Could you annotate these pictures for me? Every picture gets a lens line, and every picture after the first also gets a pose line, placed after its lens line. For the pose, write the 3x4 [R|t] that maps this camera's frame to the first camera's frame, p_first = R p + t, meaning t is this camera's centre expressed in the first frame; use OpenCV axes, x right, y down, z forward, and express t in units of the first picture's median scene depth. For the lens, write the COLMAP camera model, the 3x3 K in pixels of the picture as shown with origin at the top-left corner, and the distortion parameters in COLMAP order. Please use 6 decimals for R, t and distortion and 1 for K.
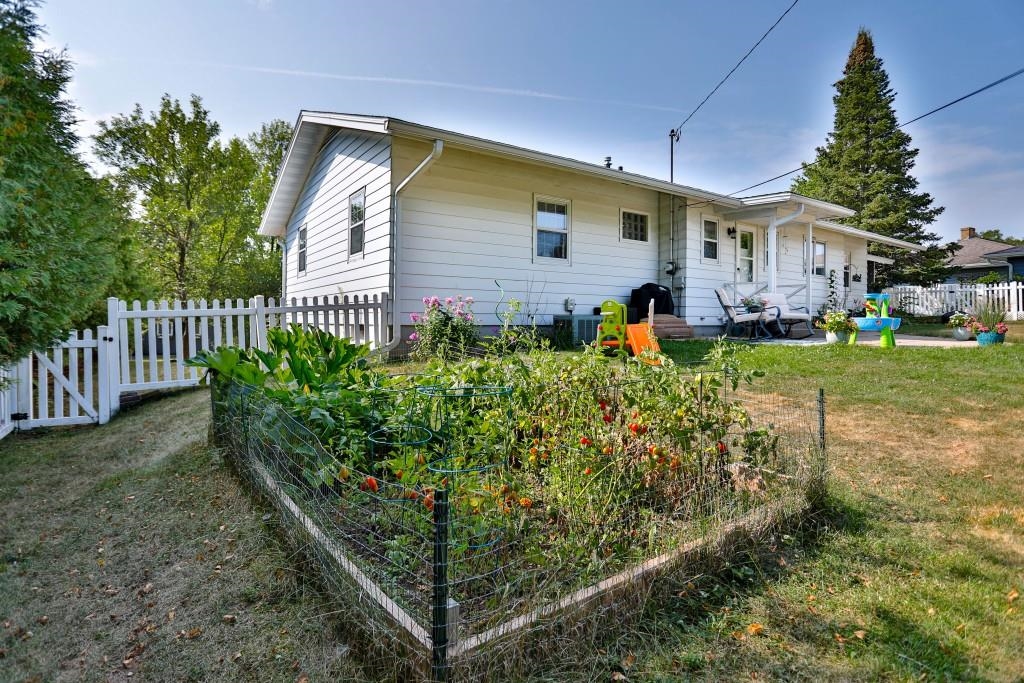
lens RADIAL K [[534.2, 0, 513.3], [0, 534.2, 328.2], [0, 0, 1]] dist [-0.060409, 0.026538]
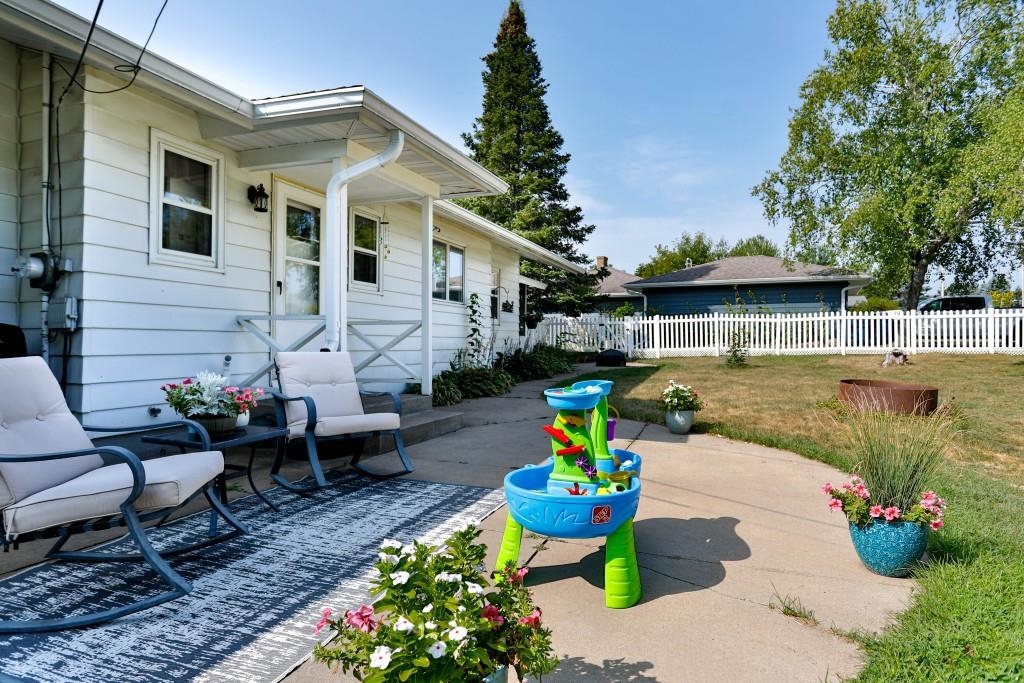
lens RADIAL K [[552.3, 0, 514.2], [0, 552.3, 345.1], [0, 0, 1]] dist [-0.068716, 0.030775]
pose [[0.826484, -0.004770, 0.562939, 0.208909], [0.004812, 0.999987, 0.001408, -0.037921], [-0.562939, 0.001545, 0.826497, 0.322991]]
